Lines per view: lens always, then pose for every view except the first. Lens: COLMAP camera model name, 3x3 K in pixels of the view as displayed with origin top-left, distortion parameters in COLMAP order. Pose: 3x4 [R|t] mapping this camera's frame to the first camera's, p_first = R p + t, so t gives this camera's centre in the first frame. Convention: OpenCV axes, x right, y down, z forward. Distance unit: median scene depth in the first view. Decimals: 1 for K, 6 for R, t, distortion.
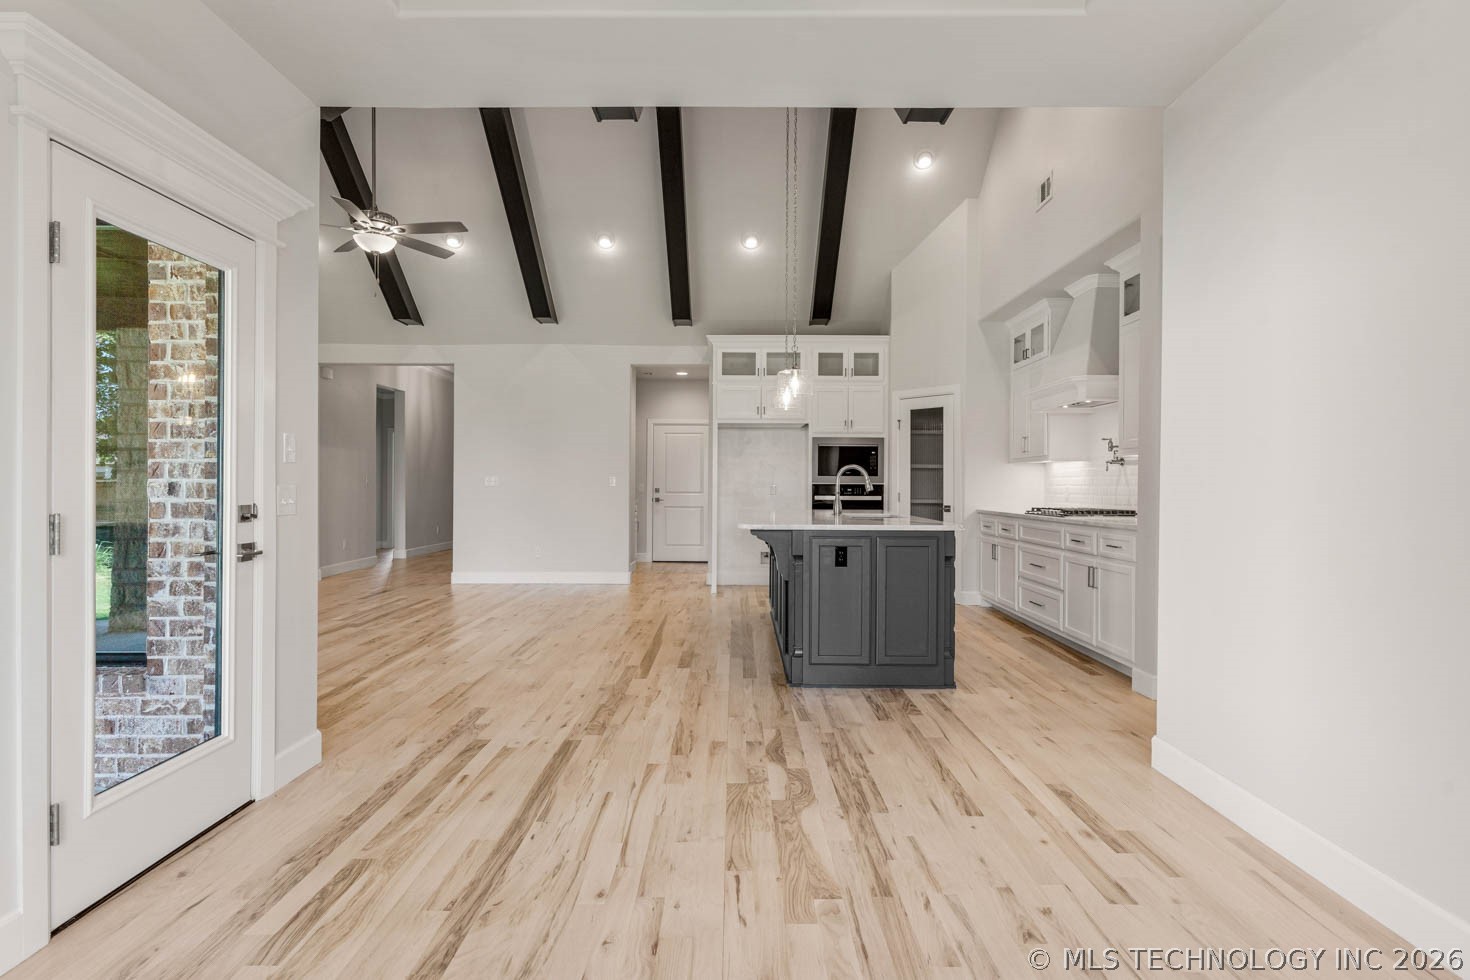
lens RADIAL K [[729.9, 0, 734.8], [0, 729.9, 490.2], [0, 0, 1]] dist [0.001572, -0.000376]
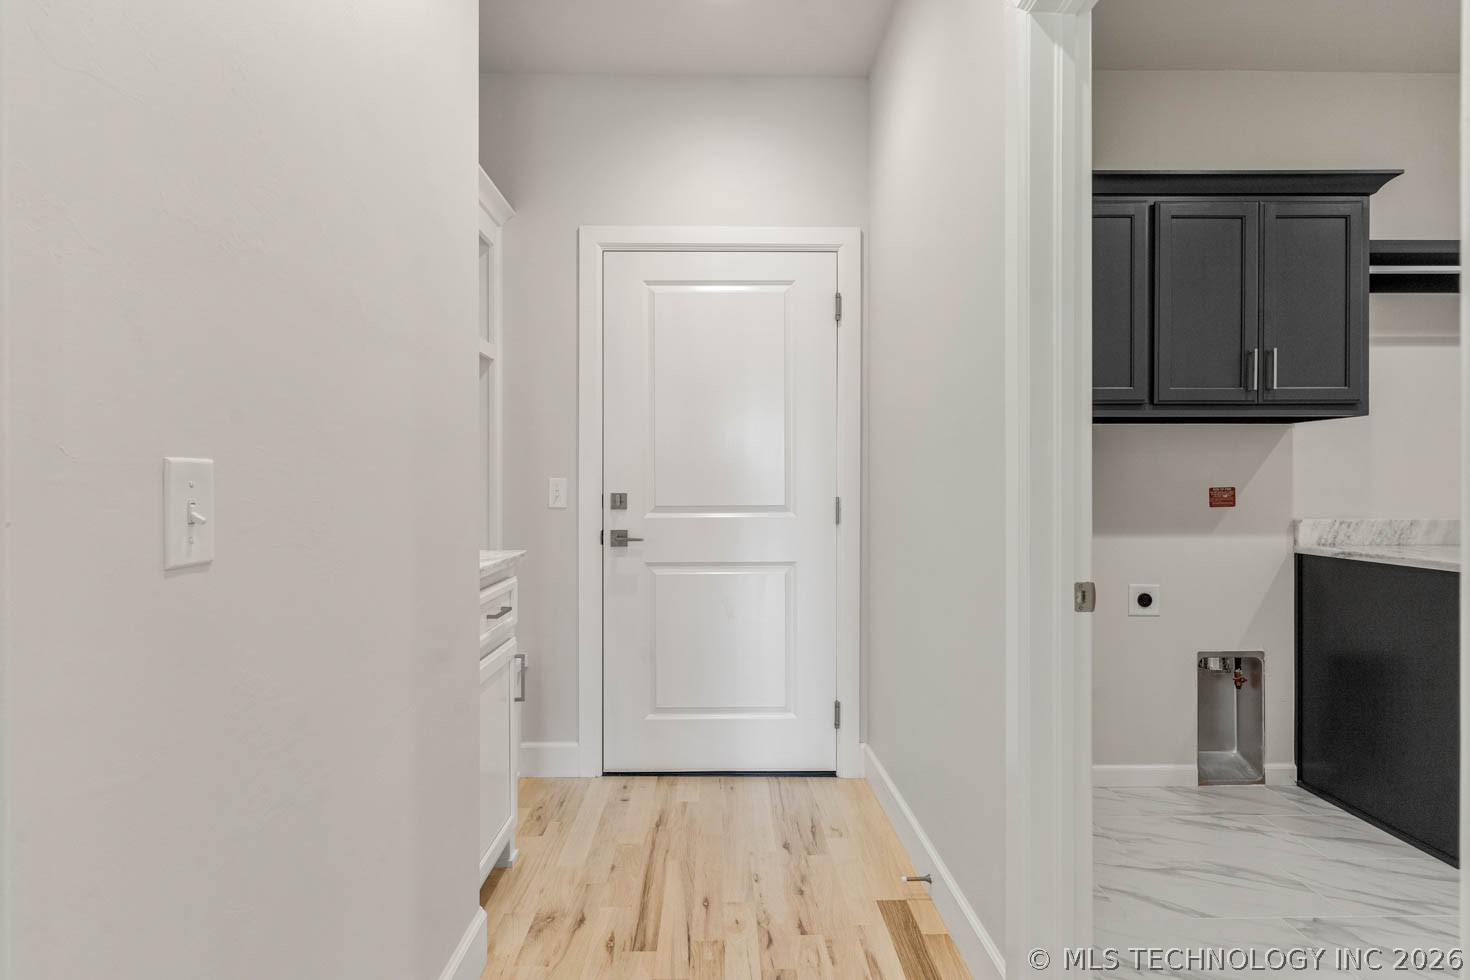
lens RADIAL K [[729.9, 0, 729.8], [0, 729.9, 494.4], [0, 0, 1]] dist [0.001572, -0.000376]
pose [[0.999892, -0.011162, 0.009605, -0.069812], [0.011102, 0.999918, 0.006311, -0.003564], [-0.009675, -0.006203, 0.999934, 0.740340]]
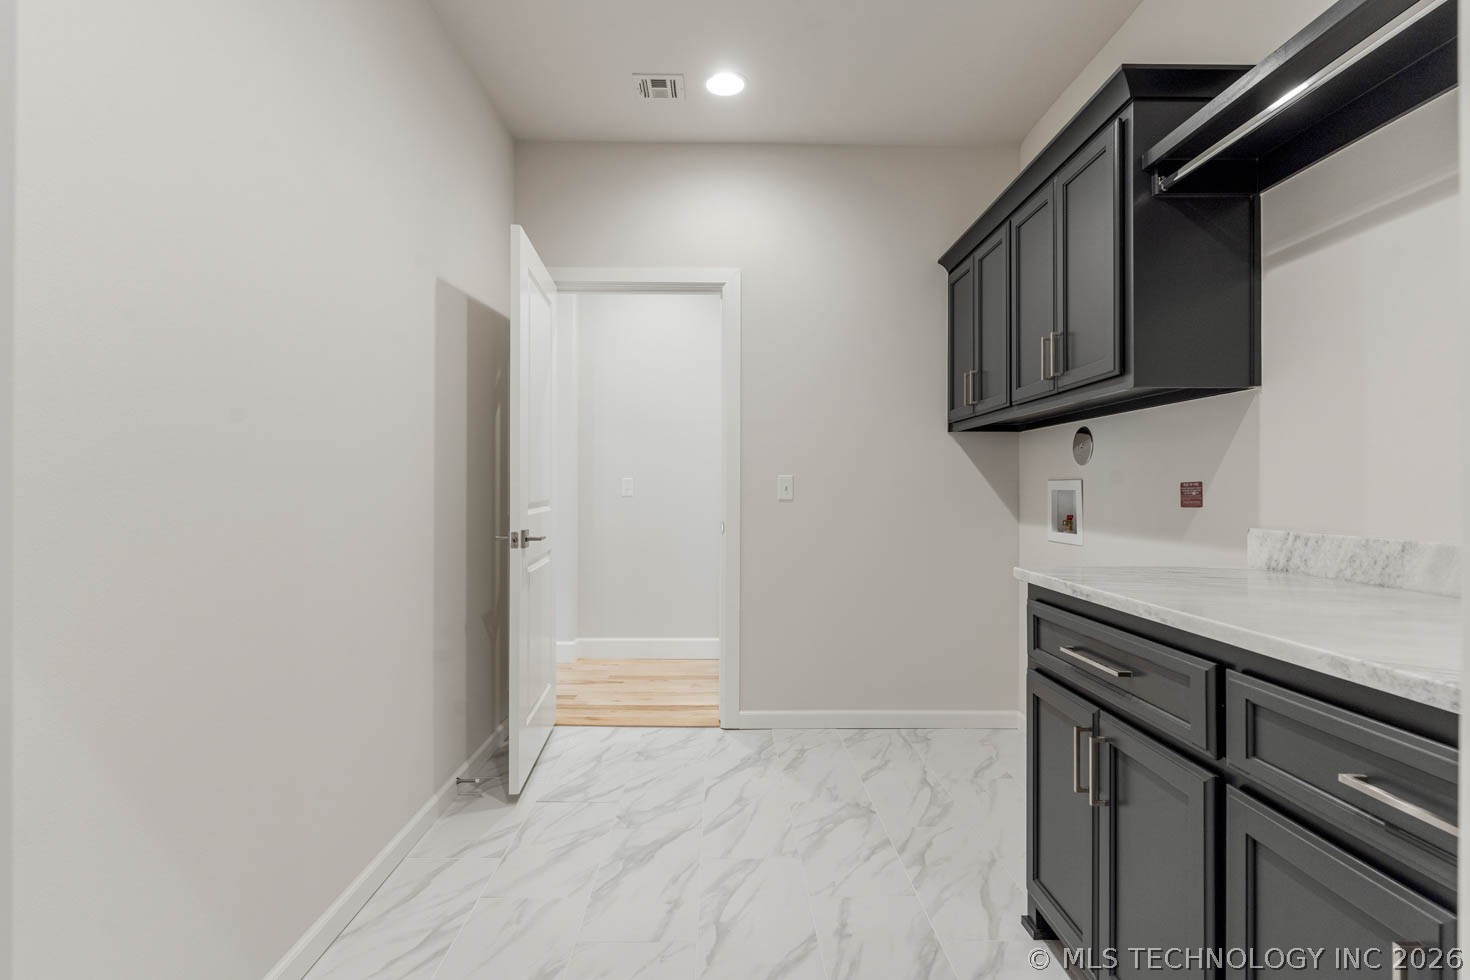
lens RADIAL K [[729.9, 0, 731.1], [0, 729.9, 485.6], [0, 0, 1]] dist [0.001572, -0.000376]
pose [[0.014211, -0.011108, -0.999837, 0.299627], [-0.006672, 0.999915, -0.011204, 0.001437], [0.999877, 0.006831, 0.014136, 0.864482]]
